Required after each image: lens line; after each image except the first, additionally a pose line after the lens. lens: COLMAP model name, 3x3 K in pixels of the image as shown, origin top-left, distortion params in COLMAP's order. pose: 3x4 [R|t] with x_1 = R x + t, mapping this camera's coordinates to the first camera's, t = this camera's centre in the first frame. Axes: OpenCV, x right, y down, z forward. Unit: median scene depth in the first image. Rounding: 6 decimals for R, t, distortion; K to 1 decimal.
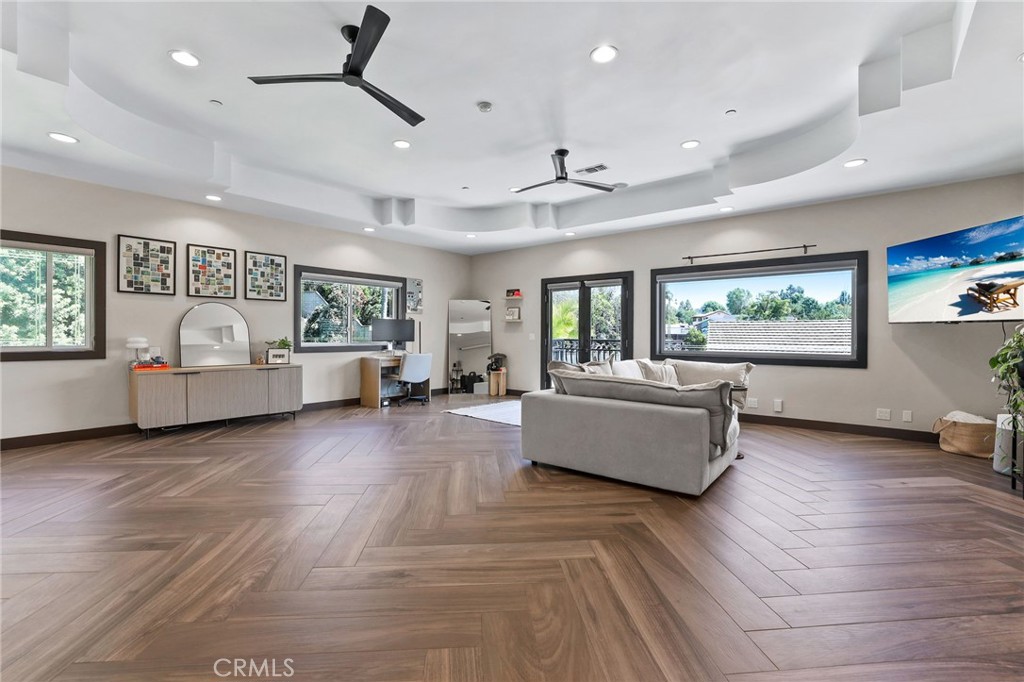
lens RADIAL K [[450.1, 0, 512.0], [0, 450.1, 341.0], [0, 0, 1]] dist [-0.059807, 0.000096]
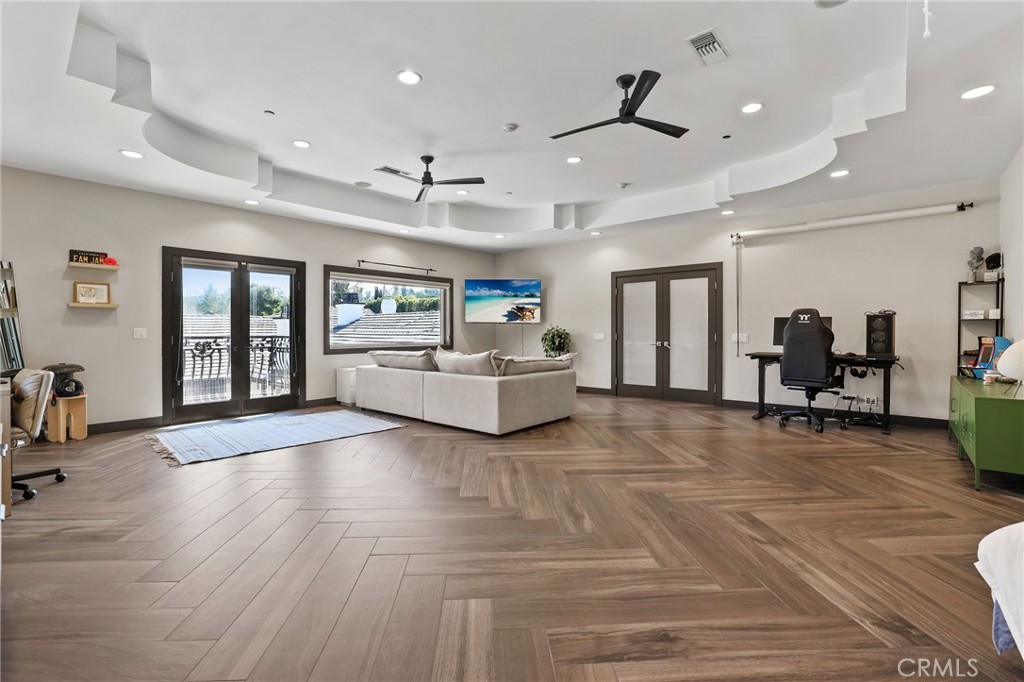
lens RADIAL K [[479.2, 0, 512.0], [0, 479.2, 341.0], [0, 0, 1]] dist [-0.089421, 0.018480]
pose [[0.004949, -0.021292, 0.999761, -1.071980], [0.008608, 0.999737, 0.021249, -0.012597], [-0.999951, 0.008501, 0.005131, 0.844970]]
